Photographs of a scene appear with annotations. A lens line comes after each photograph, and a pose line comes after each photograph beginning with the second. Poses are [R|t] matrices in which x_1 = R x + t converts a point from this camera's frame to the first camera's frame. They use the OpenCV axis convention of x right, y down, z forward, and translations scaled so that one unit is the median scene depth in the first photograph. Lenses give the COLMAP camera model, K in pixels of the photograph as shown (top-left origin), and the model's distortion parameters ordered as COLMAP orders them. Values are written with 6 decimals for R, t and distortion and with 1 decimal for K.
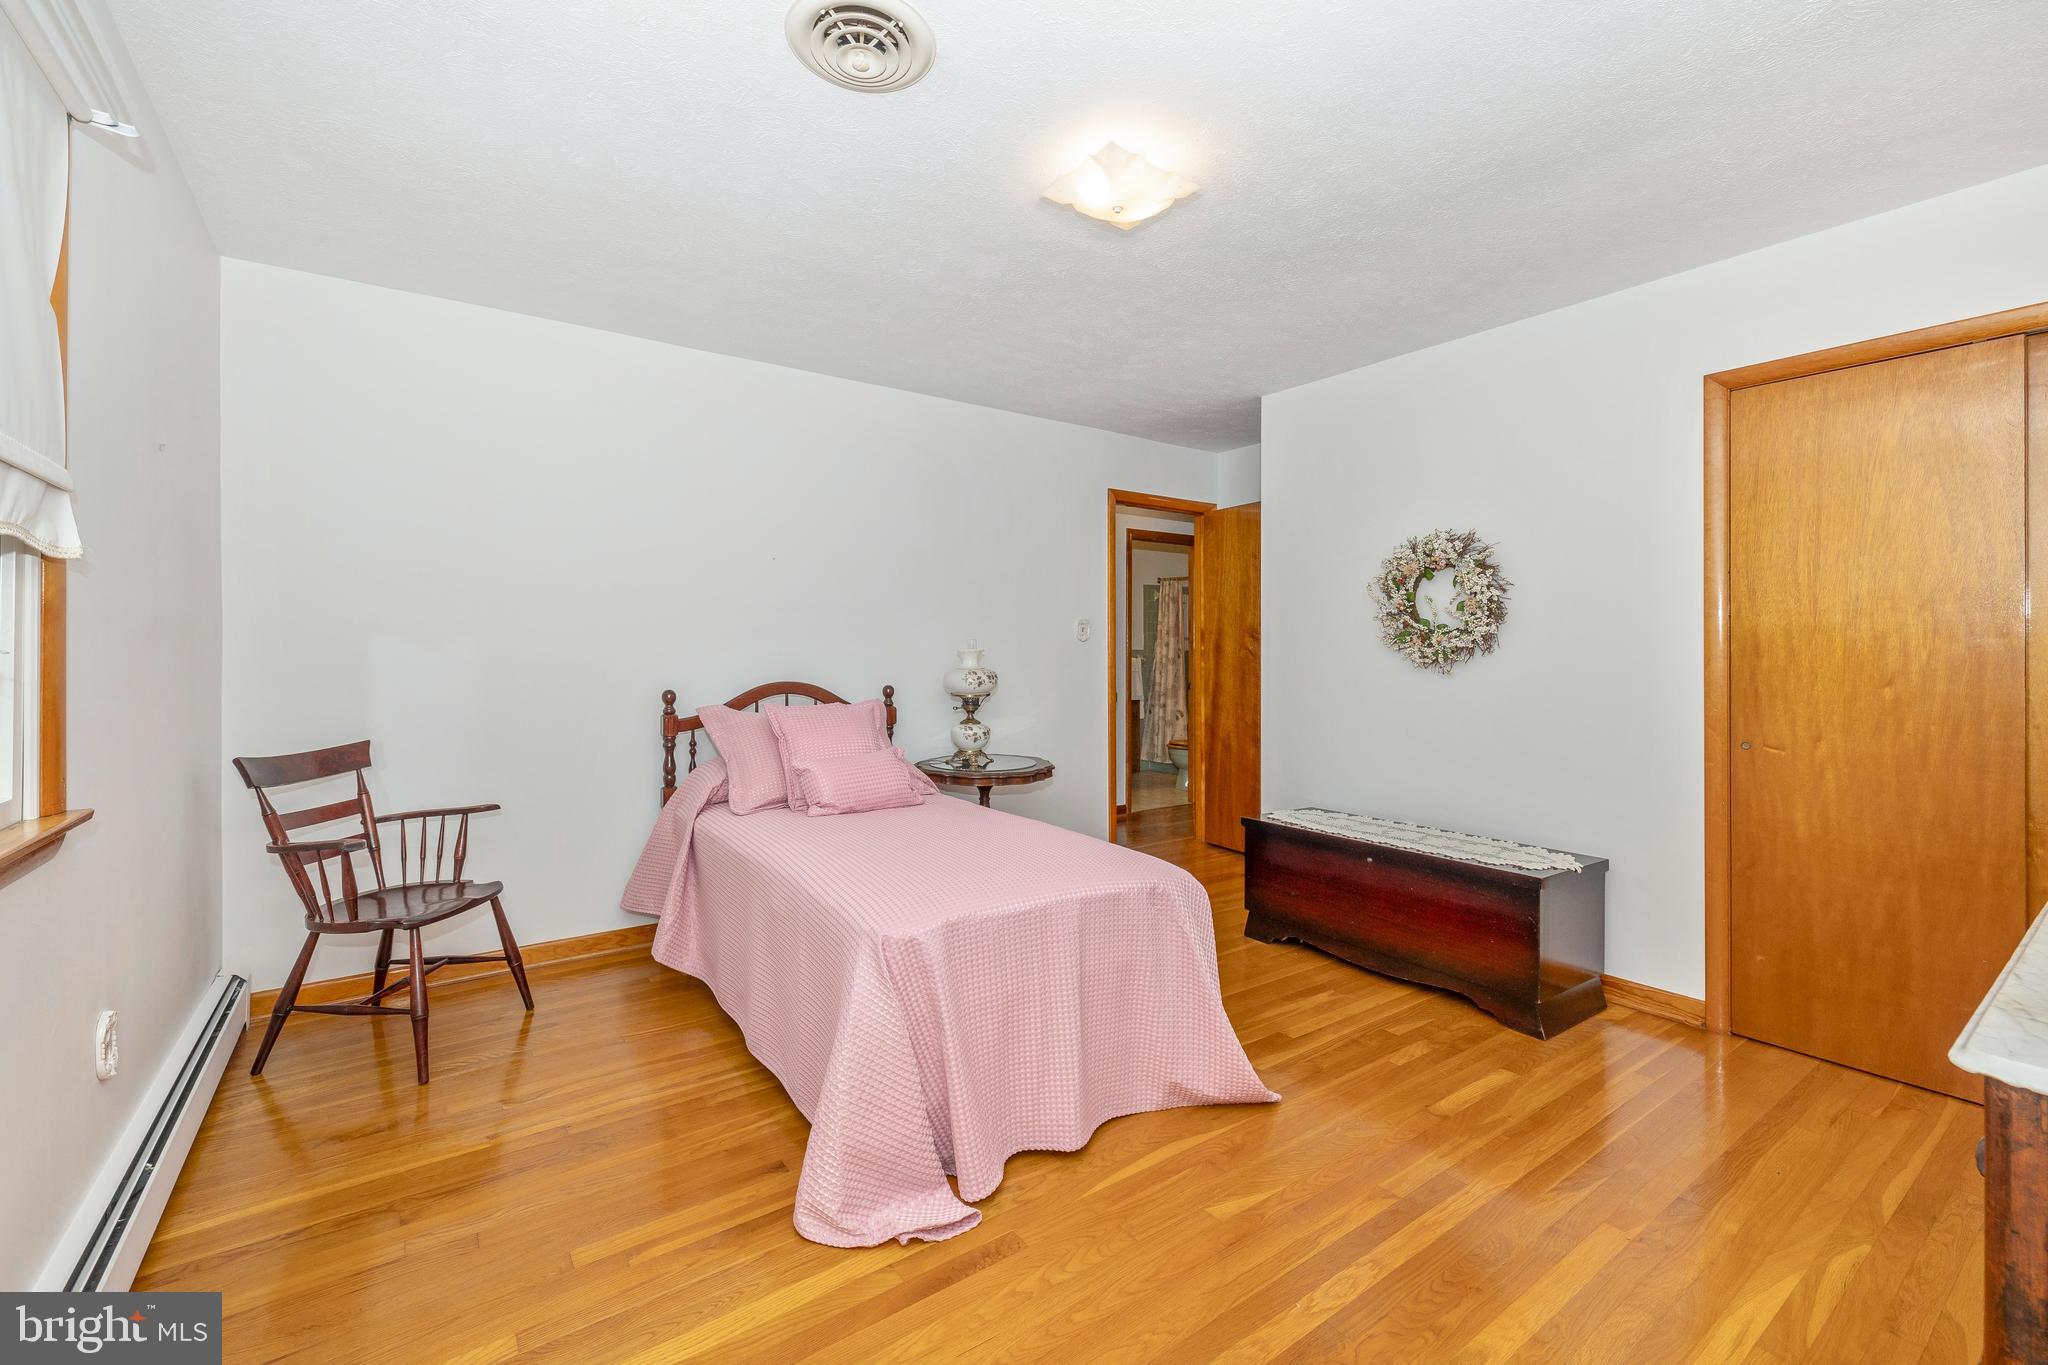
lens RADIAL K [[863.2, 0, 1025.1], [0, 863.2, 674.1], [0, 0, 1]] dist [-0.001082, 0.000095]
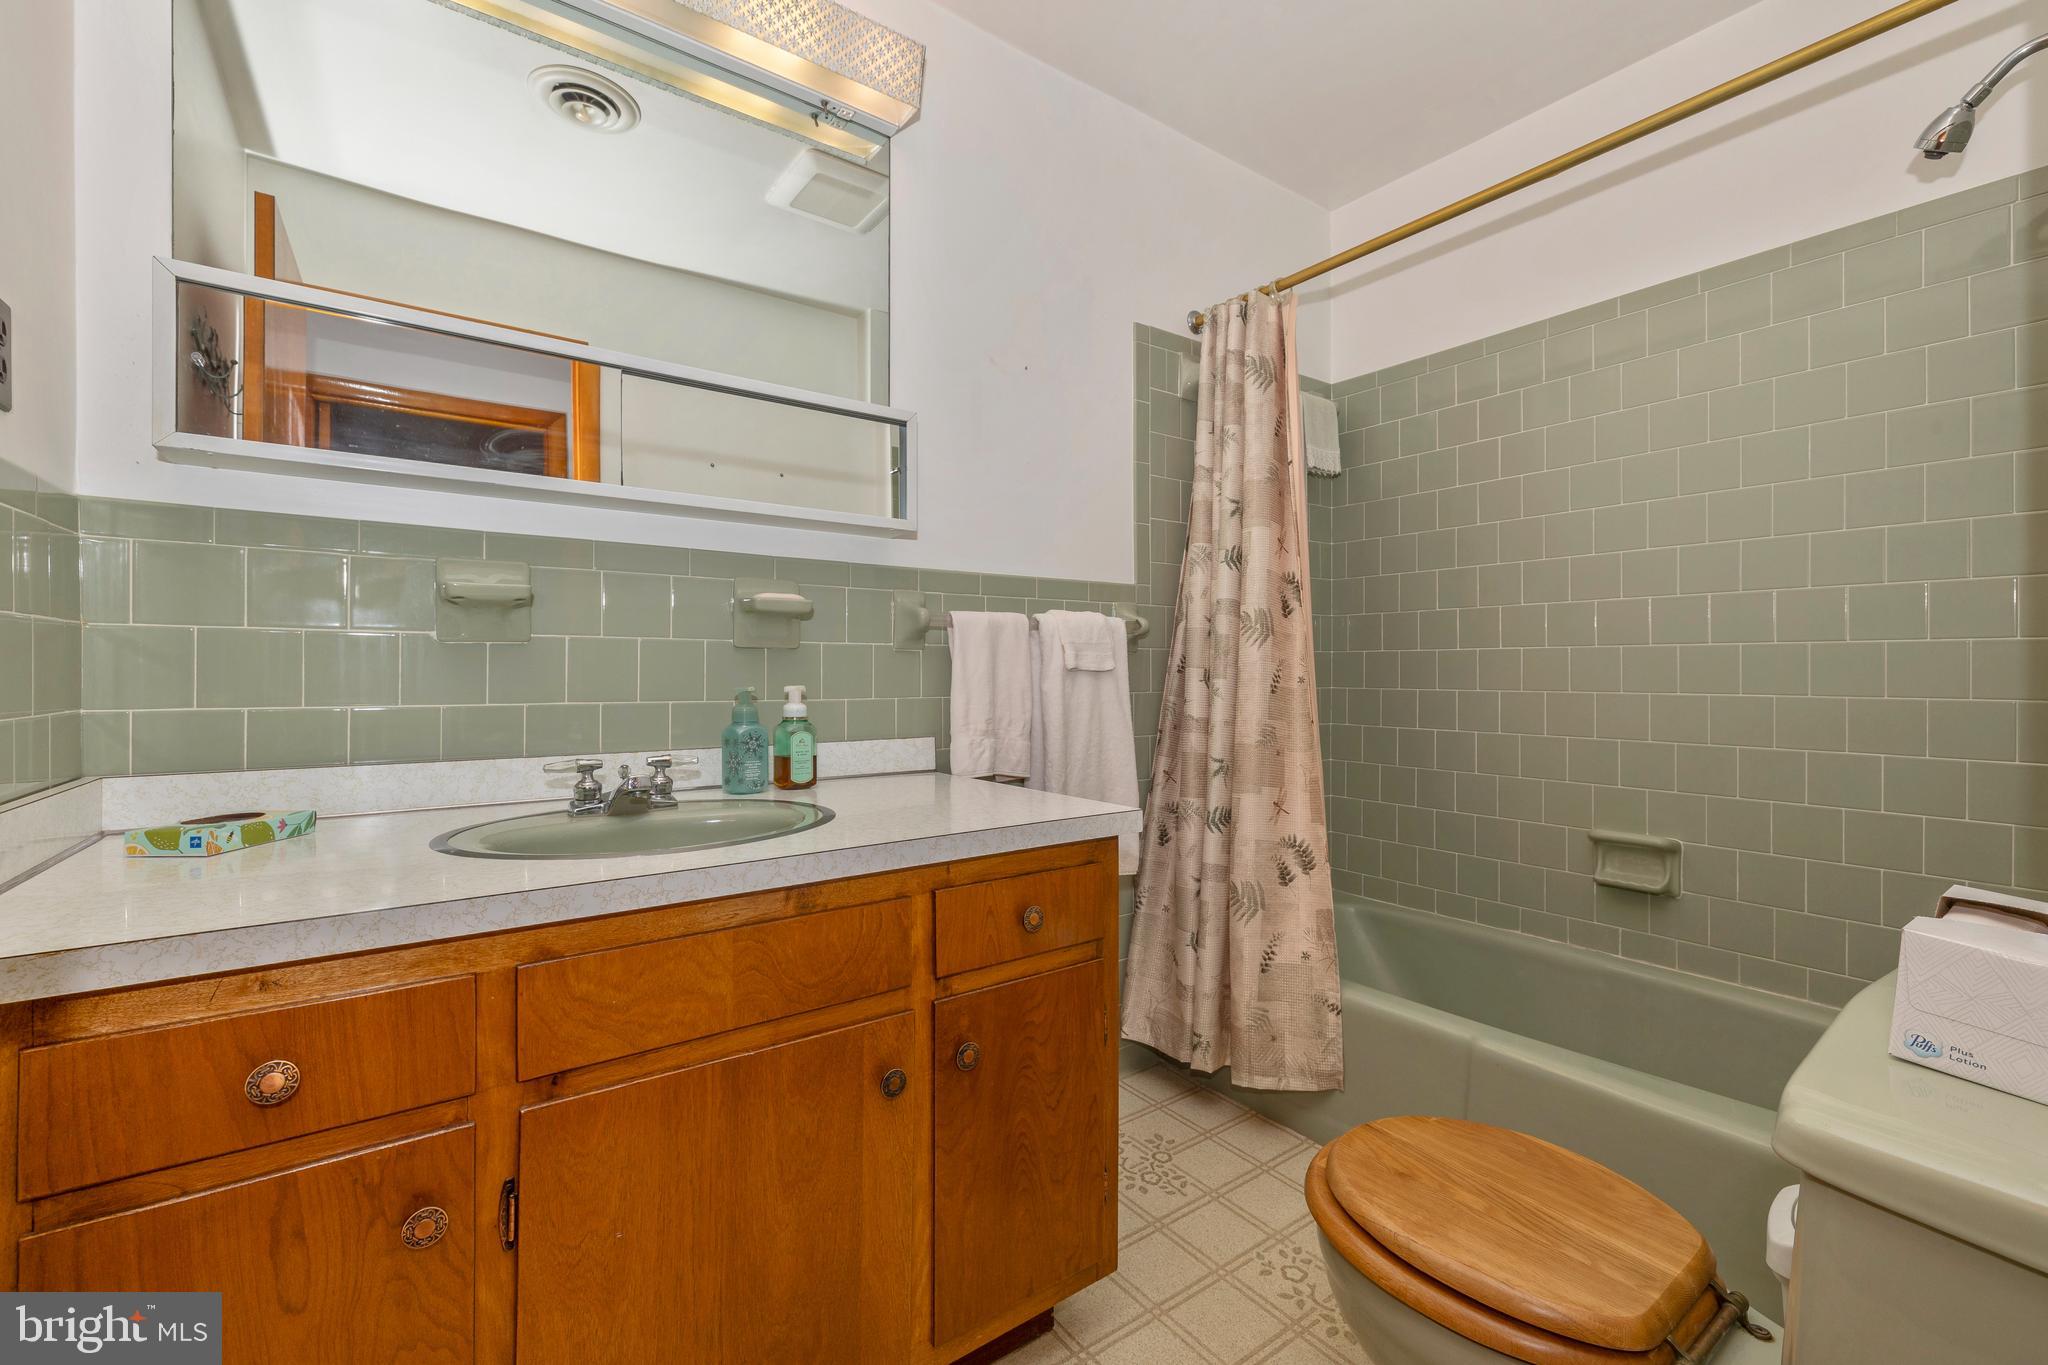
lens RADIAL K [[863.2, 0, 1026.7], [0, 863.2, 693.4], [0, 0, 1]] dist [-0.001082, 0.000095]
pose [[0.999997, -0.000806, 0.002254, 0.106784], [0.000818, 0.999984, -0.005681, 0.004364], [-0.002249, 0.005683, 0.999981, 0.765971]]
